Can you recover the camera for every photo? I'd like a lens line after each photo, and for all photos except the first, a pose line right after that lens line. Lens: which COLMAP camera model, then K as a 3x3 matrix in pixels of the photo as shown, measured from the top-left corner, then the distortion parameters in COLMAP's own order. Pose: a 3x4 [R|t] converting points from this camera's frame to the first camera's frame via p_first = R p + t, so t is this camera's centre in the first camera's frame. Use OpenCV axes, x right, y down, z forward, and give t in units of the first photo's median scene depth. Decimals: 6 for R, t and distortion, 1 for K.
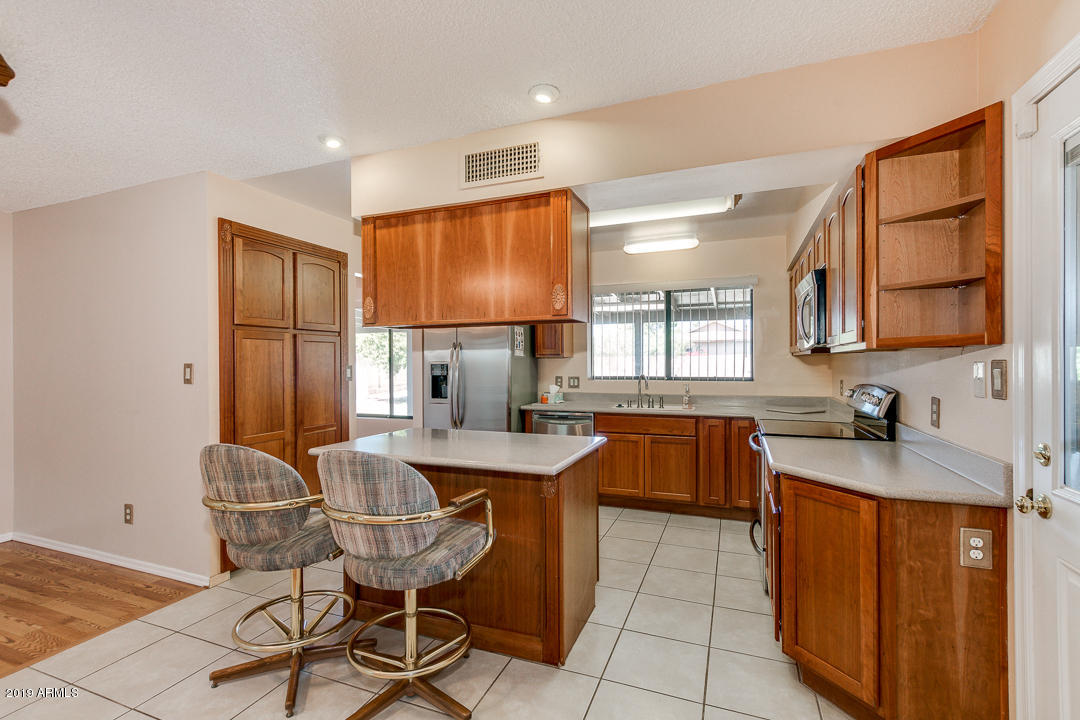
lens RADIAL K [[483.3, 0, 540.0], [0, 483.3, 360.0], [0, 0, 1]] dist [-0.001865, -0.000043]
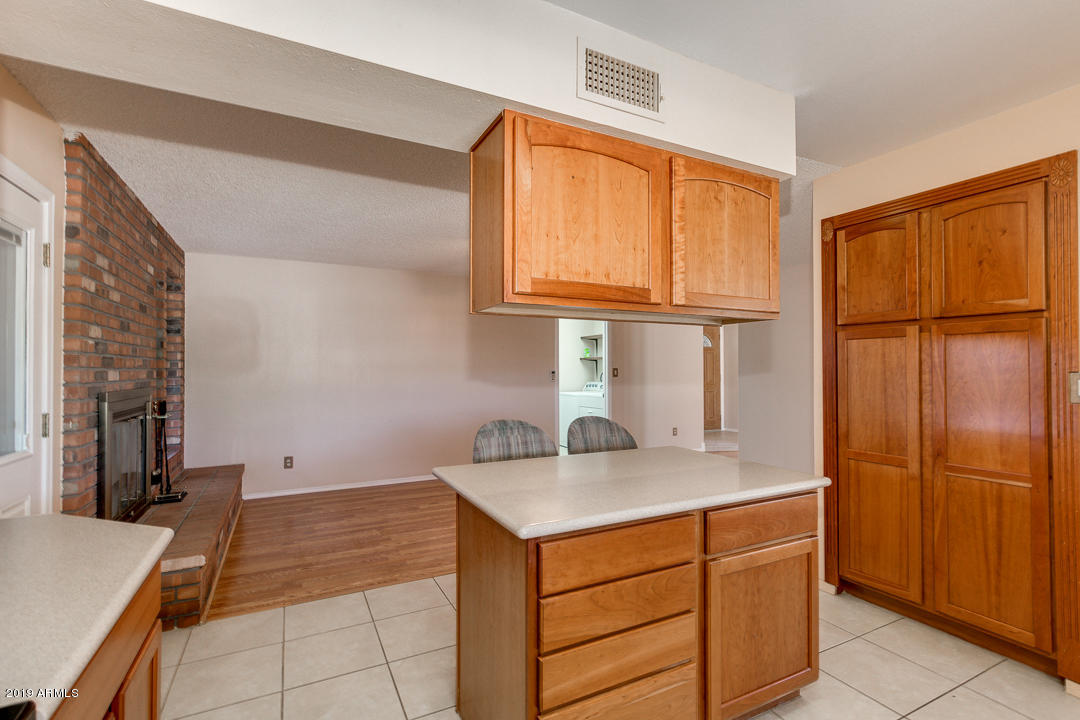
lens RADIAL K [[493.4, 0, 540.0], [0, 493.4, 360.0], [0, 0, 1]] dist [-0.015646, -0.000336]
pose [[-0.657410, -0.004780, -0.753518, 0.481953], [0.007668, 0.999886, -0.013033, 0.001251], [0.753494, -0.014346, -0.657298, 1.246670]]
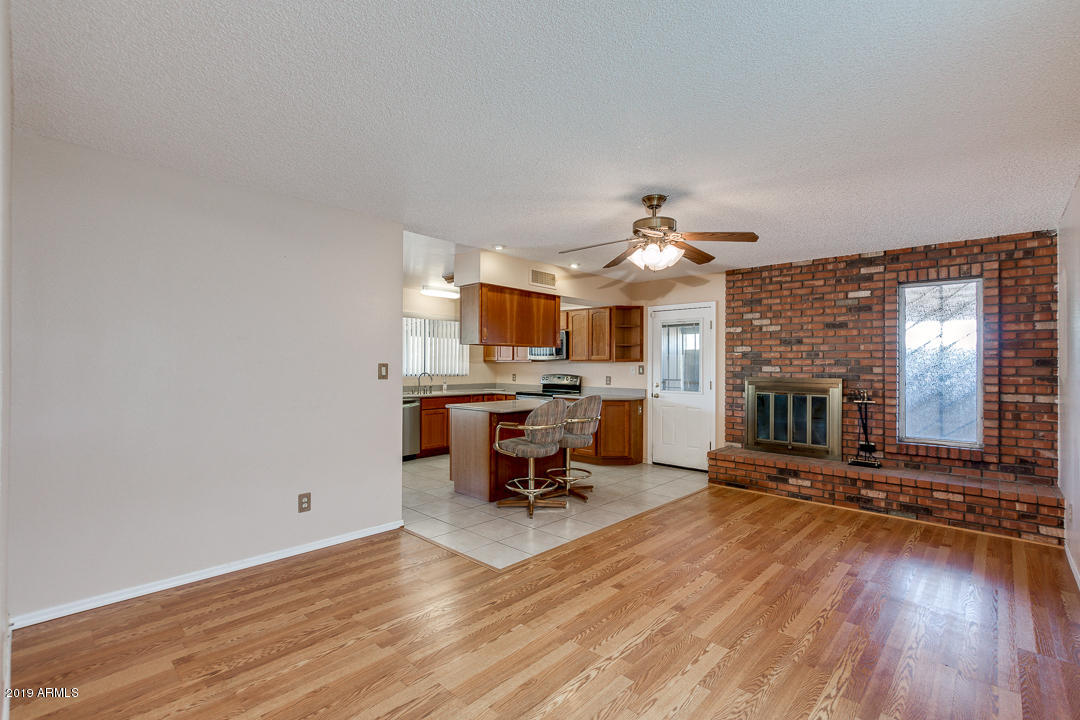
lens RADIAL K [[493.4, 0, 540.0], [0, 493.4, 360.0], [0, 0, 1]] dist [-0.015646, -0.000336]
pose [[0.364297, 0.016225, 0.931141, -1.806266], [-0.011661, 0.999849, -0.012860, 0.010155], [-0.931210, -0.006173, 0.364431, 0.122929]]
